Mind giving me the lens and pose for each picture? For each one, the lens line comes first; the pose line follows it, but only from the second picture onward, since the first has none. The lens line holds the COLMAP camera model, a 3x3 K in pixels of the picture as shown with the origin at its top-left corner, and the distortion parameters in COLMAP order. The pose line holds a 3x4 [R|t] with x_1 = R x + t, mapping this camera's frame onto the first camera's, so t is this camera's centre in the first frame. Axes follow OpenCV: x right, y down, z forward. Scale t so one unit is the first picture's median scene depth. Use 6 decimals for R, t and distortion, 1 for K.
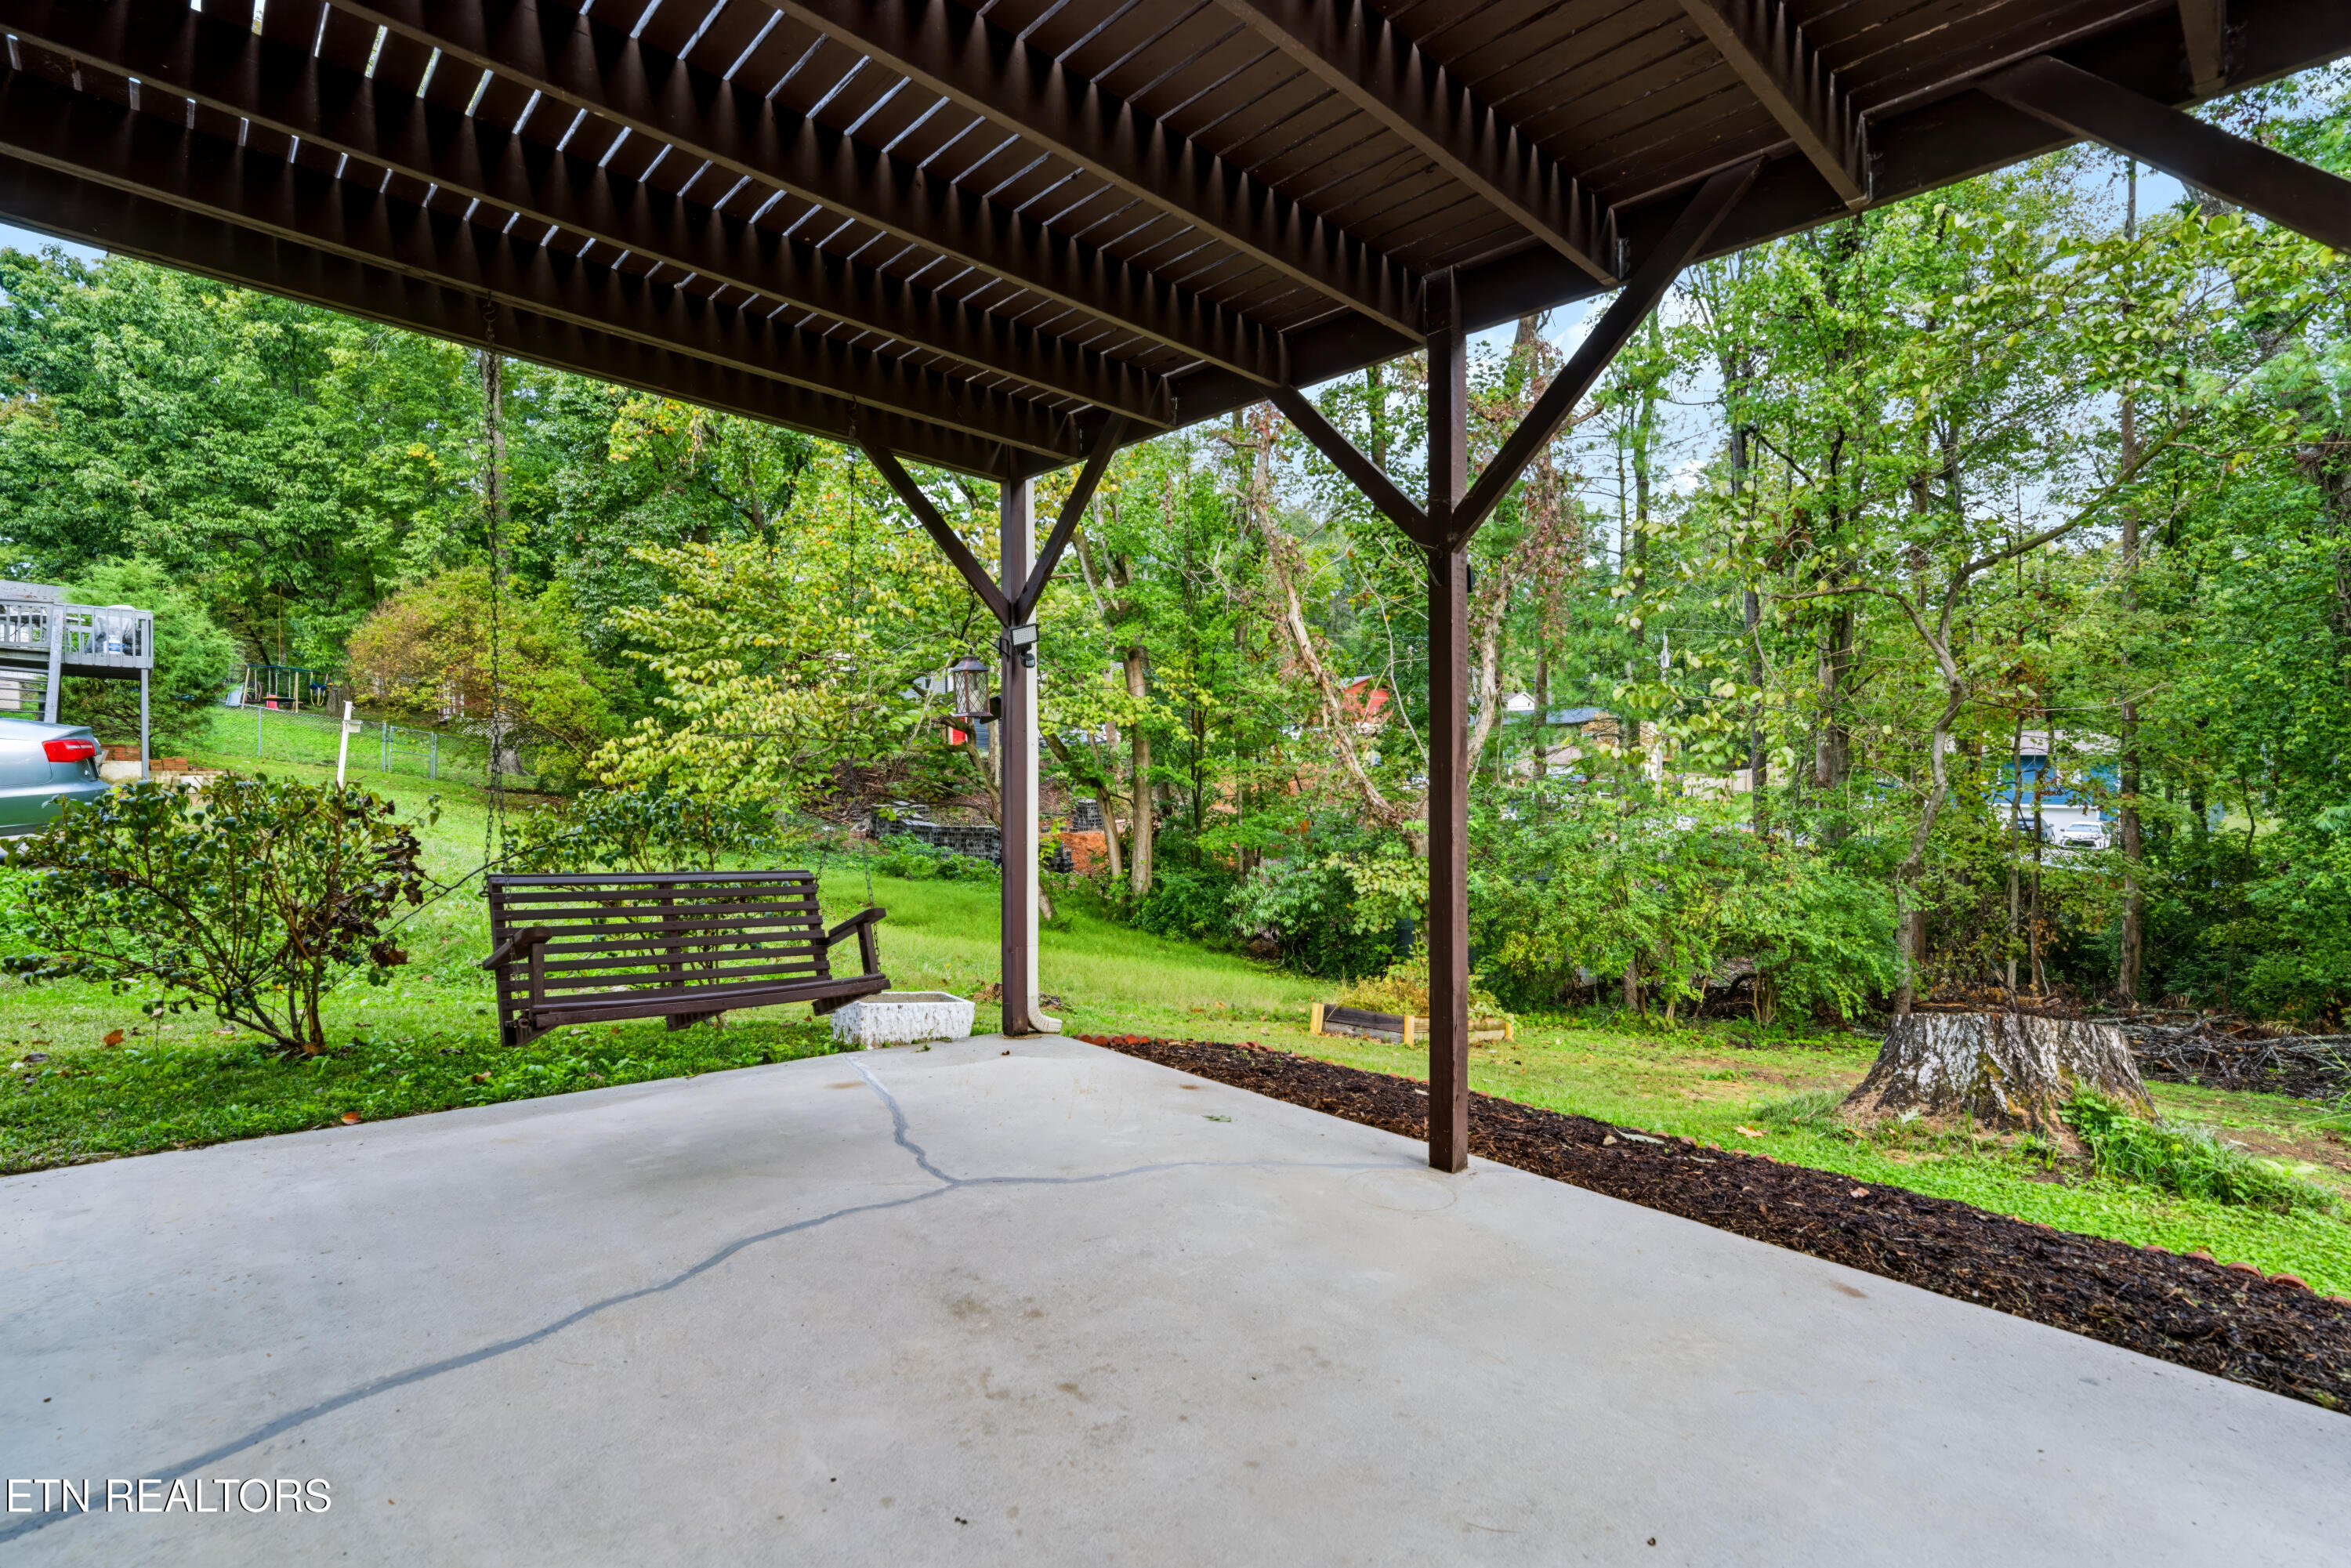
lens RADIAL K [[1111.8, 0, 1175.5], [0, 1111.8, 784.0], [0, 0, 1]] dist [-0.012439, 0.000802]
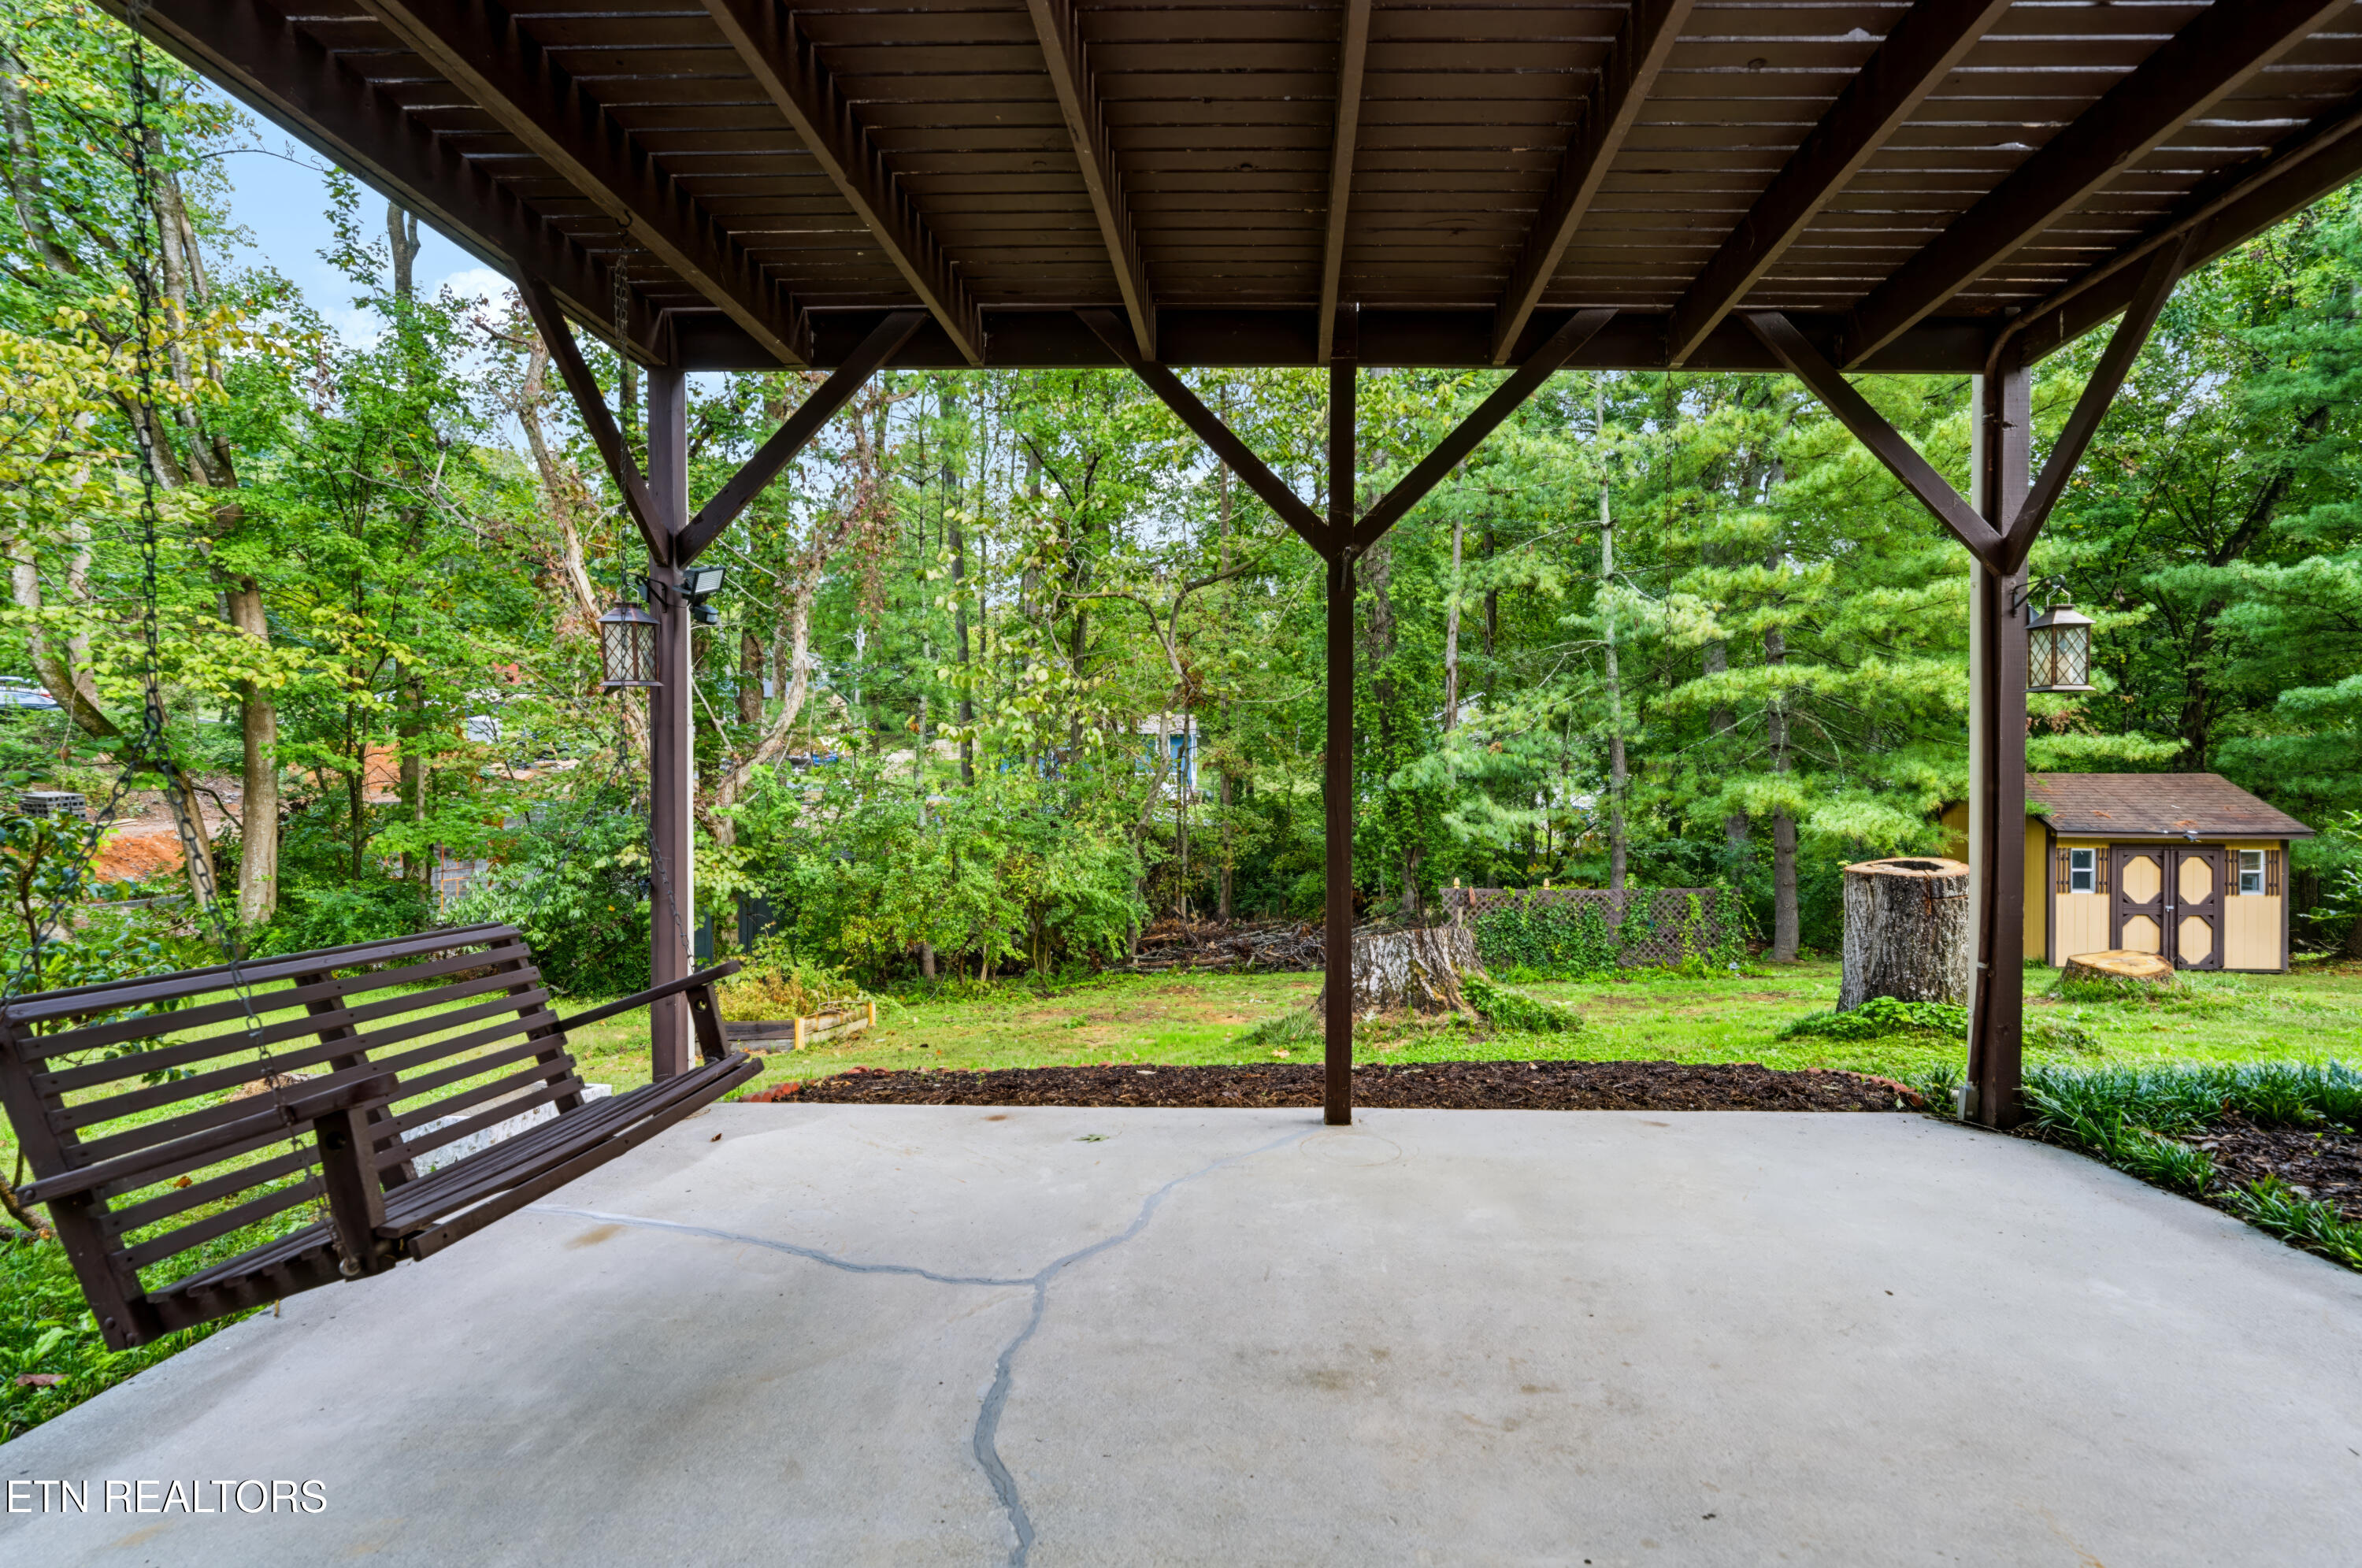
lens RADIAL K [[1120.4, 0, 1225.3], [0, 1120.4, 768.7], [0, 0, 1]] dist [-0.012022, 0.001514]
pose [[0.687394, -0.015833, 0.726112, -0.543075], [0.009035, 0.999871, 0.013249, -0.017039], [-0.726228, -0.002546, 0.687449, 0.273947]]
